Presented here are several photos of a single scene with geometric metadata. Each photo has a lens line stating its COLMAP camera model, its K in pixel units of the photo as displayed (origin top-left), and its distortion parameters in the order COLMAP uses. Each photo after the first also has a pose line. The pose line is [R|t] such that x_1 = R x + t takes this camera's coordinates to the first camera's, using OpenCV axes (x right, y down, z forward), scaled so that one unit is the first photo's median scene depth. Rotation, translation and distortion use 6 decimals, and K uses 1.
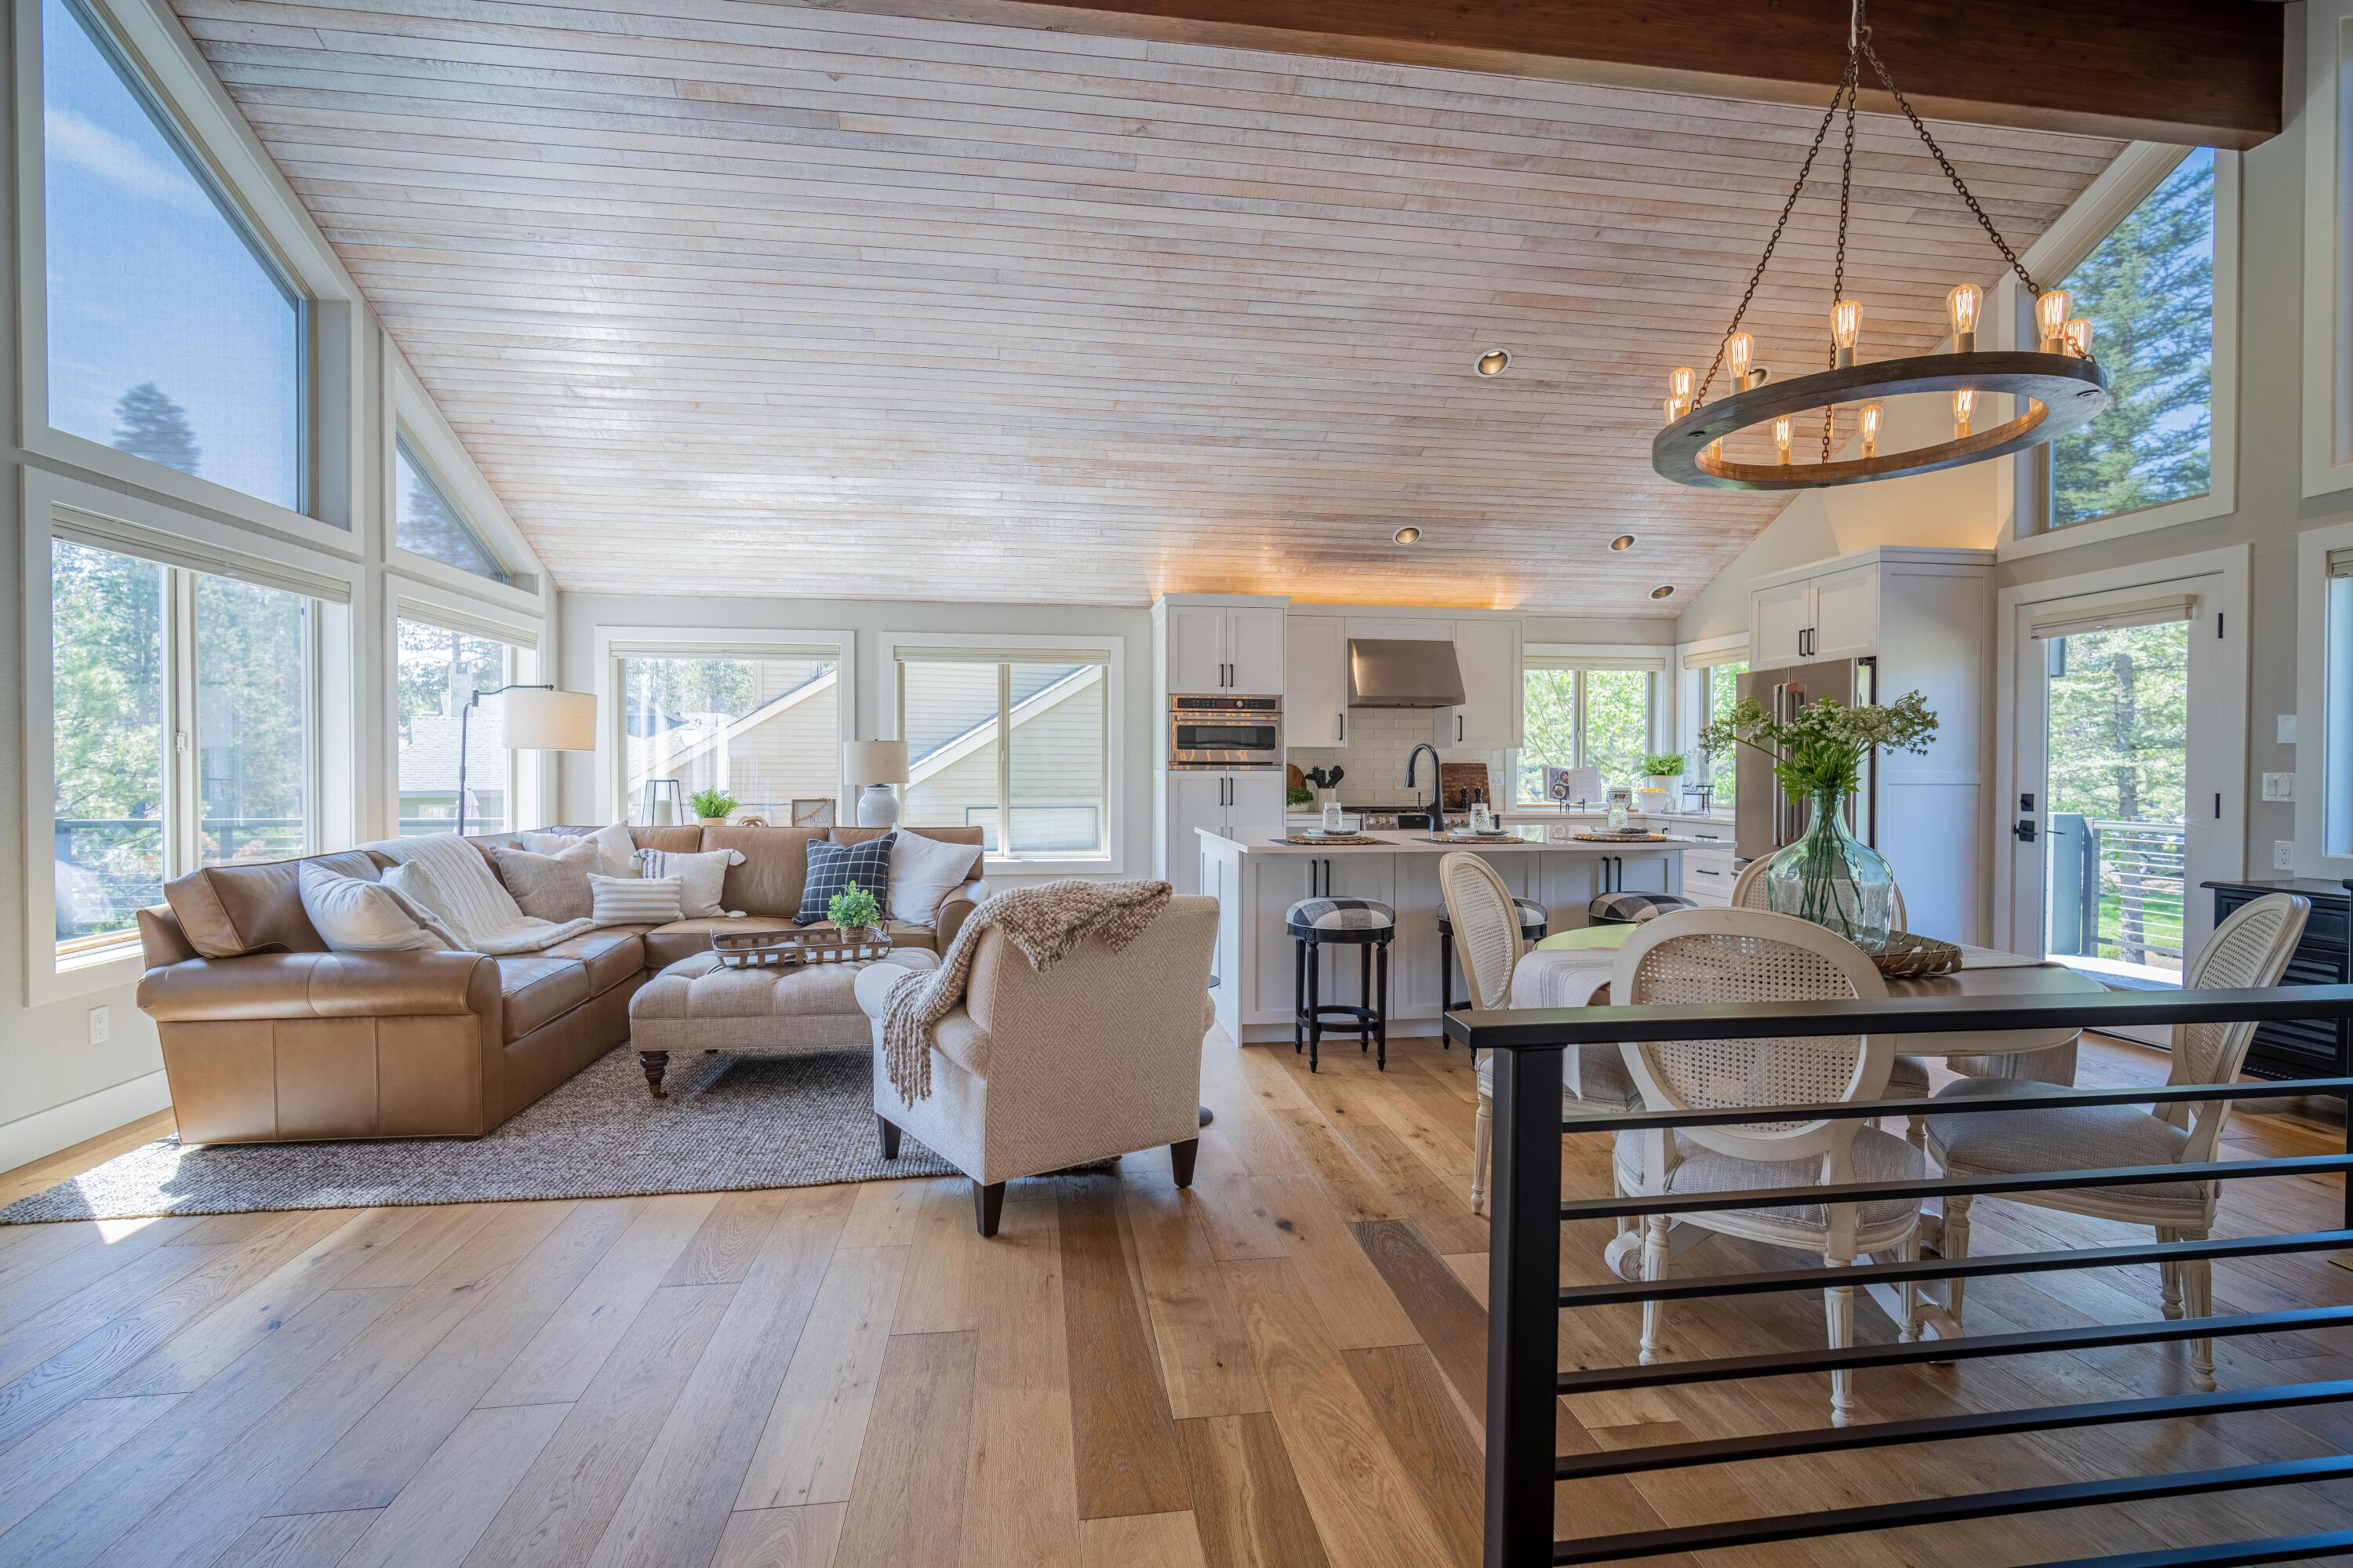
lens RADIAL K [[1035.4, 0, 1175.1], [0, 1035.4, 788.6], [0, 0, 1]] dist [-0.010936, 0.003531]
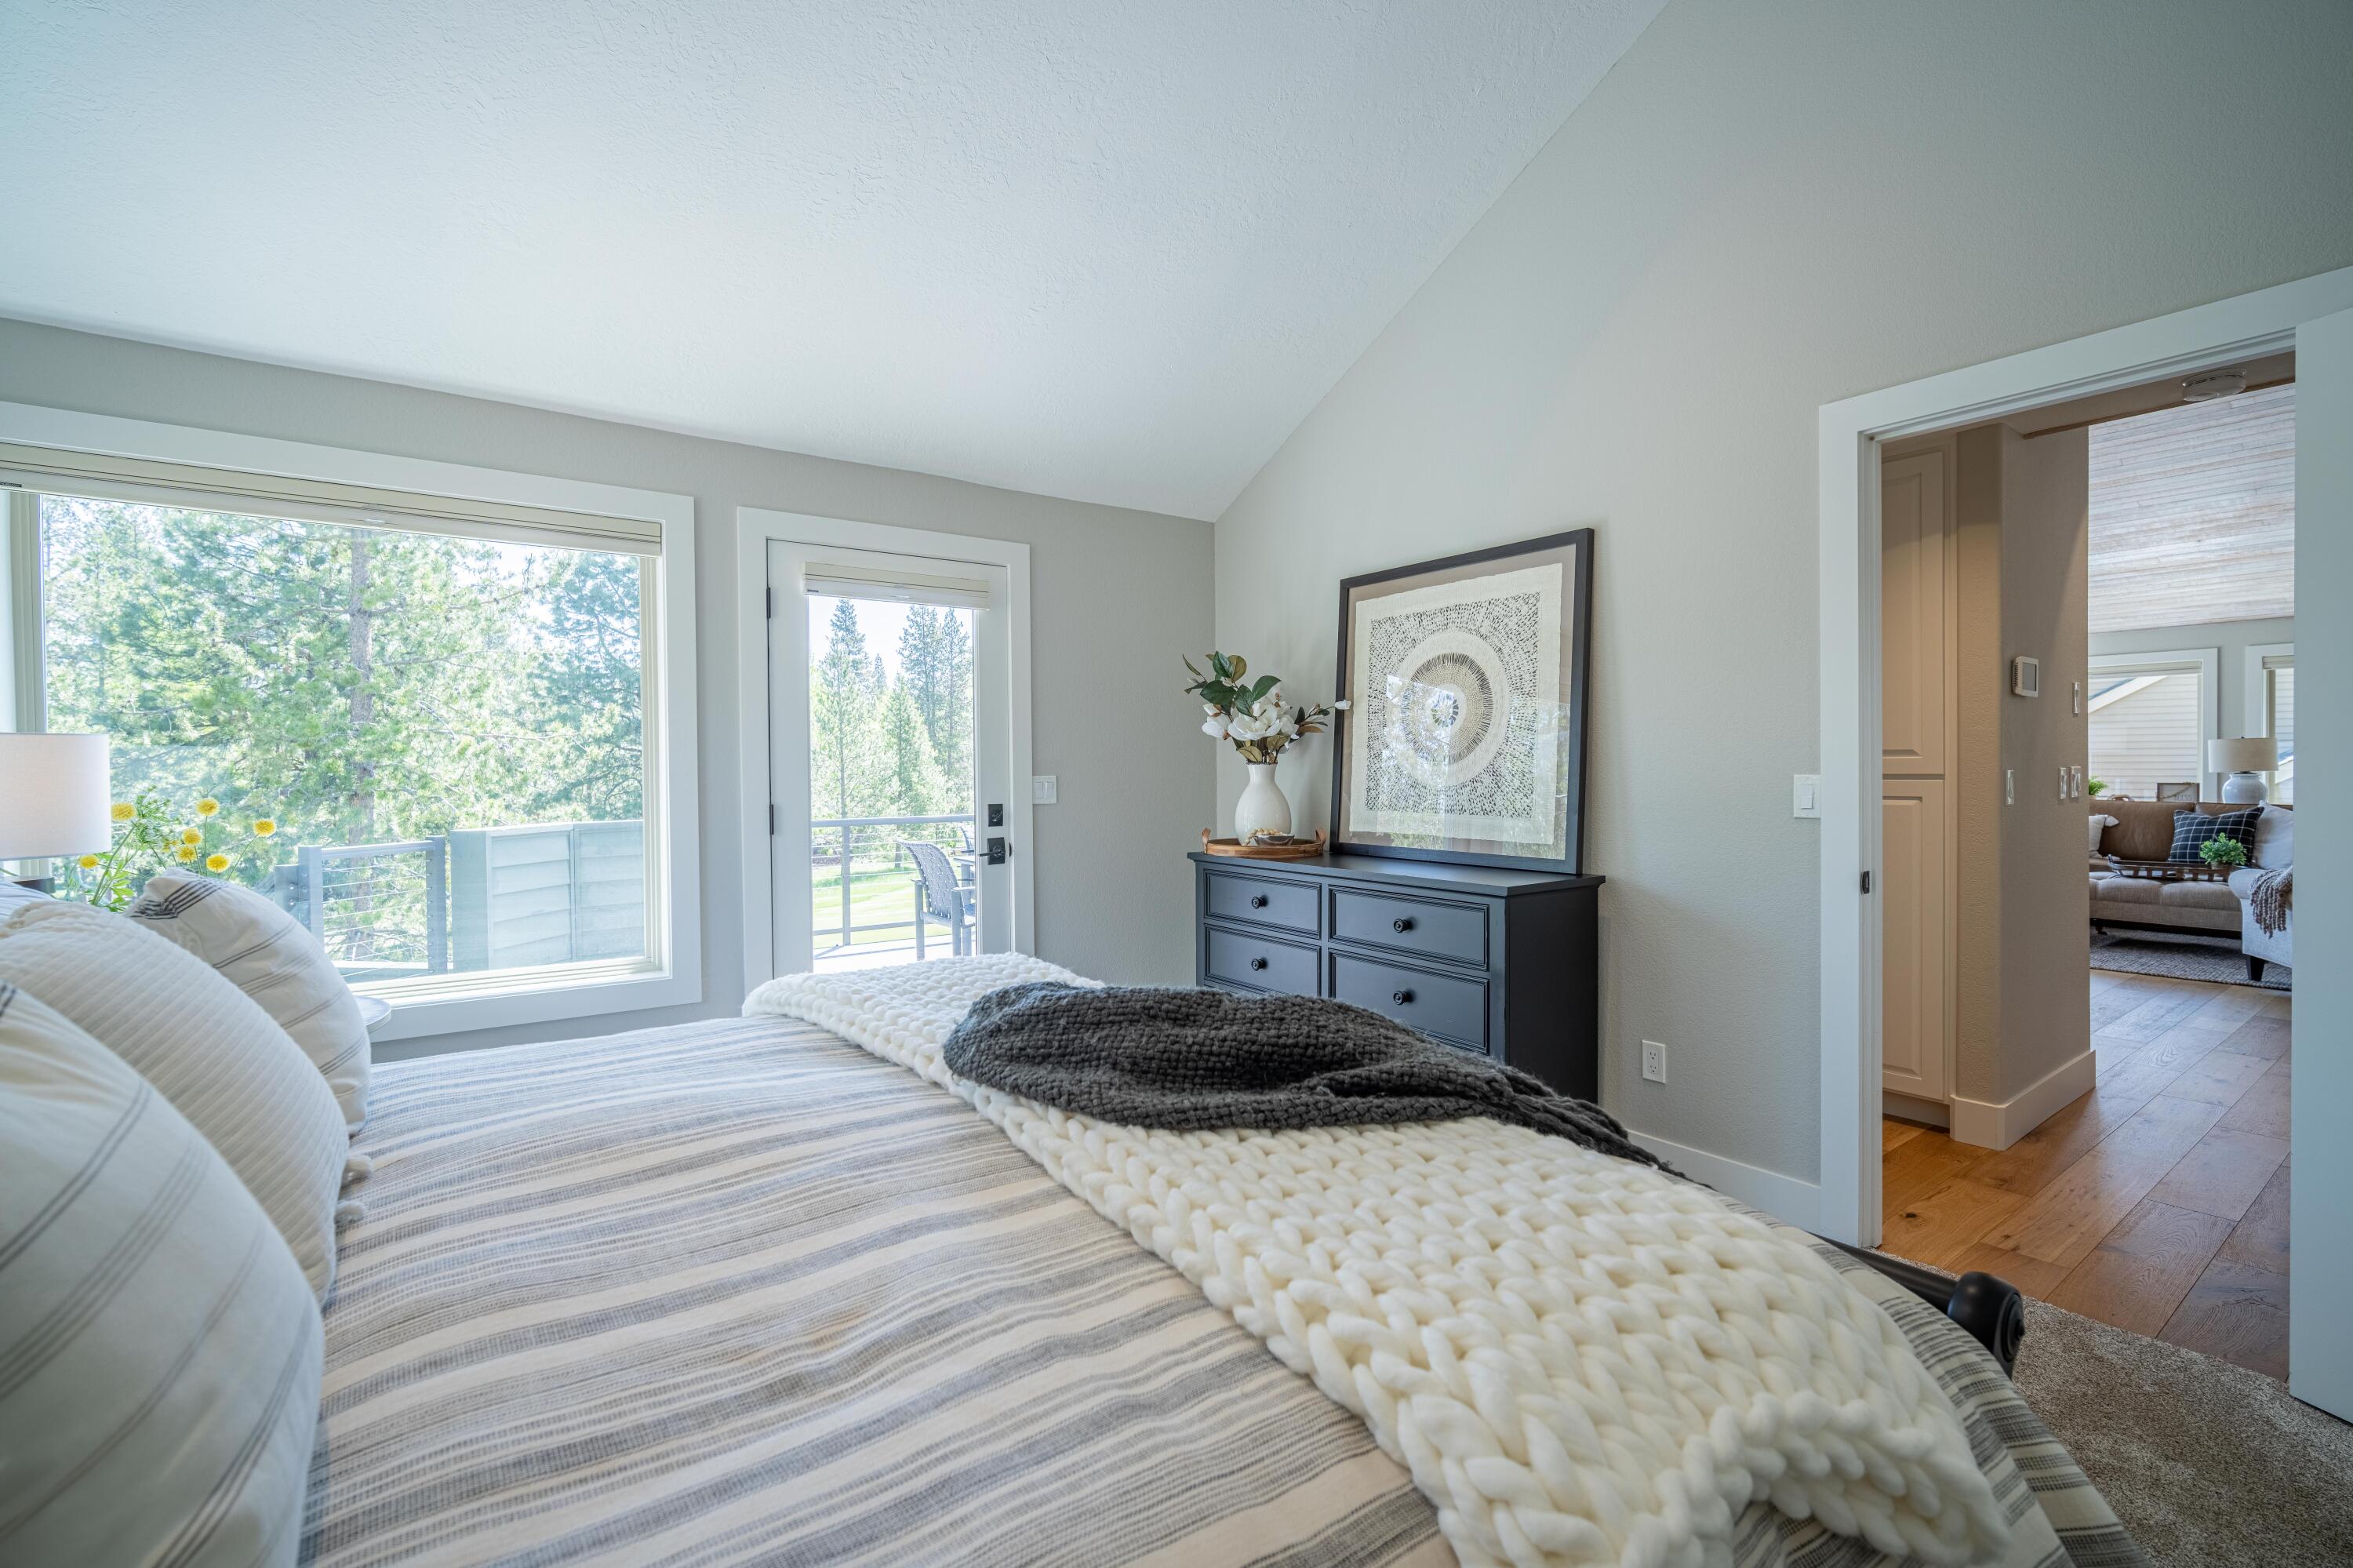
lens RADIAL K [[1035.4, 0, 1163.0], [0, 1035.4, 772.4], [0, 0, 1]] dist [-0.010936, 0.003531]
pose [[0.466180, 0.002653, -0.884686, 0.245784], [-0.010585, 0.999941, -0.002579, 0.016257], [0.884626, 0.010567, 0.466181, -0.891698]]
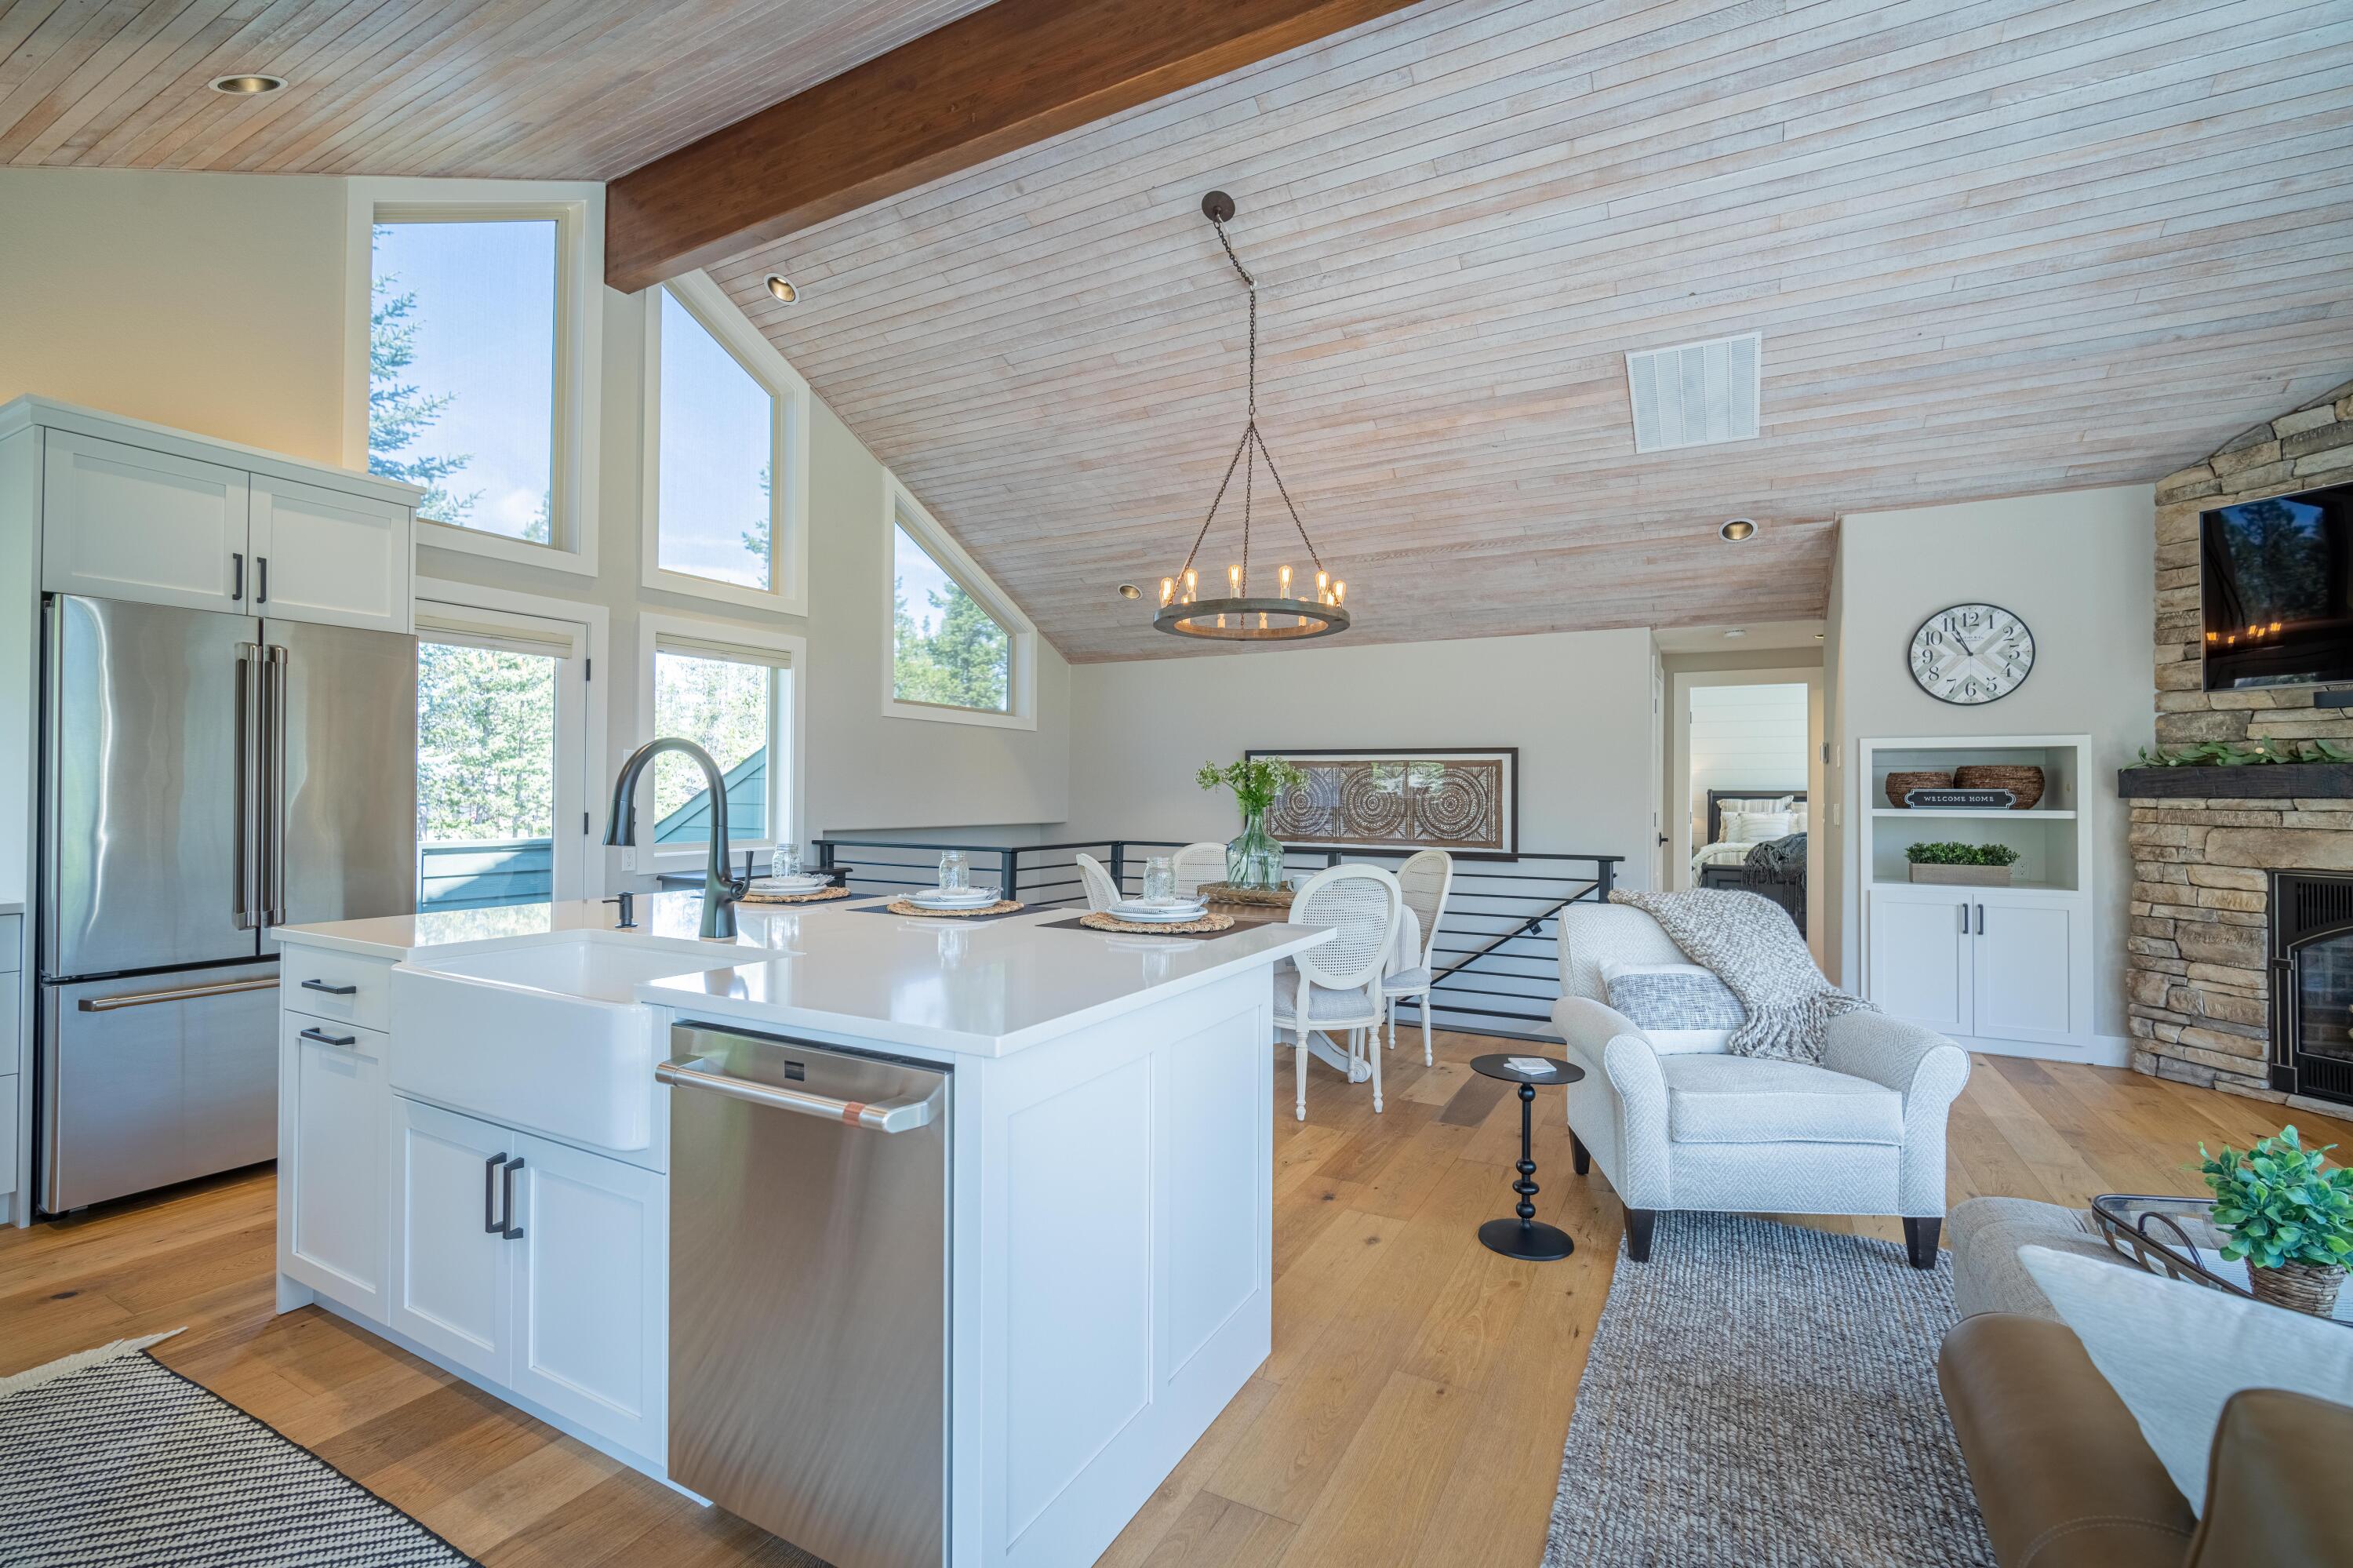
lens RADIAL K [[1035.4, 0, 1161.6], [0, 1035.4, 782.0], [0, 0, 1]] dist [-0.010936, 0.003531]
pose [[-0.800110, 0.000875, 0.599853, -0.170242], [0.005619, 0.999966, 0.006036, -0.026506], [-0.599828, 0.008201, -0.800087, 1.222174]]
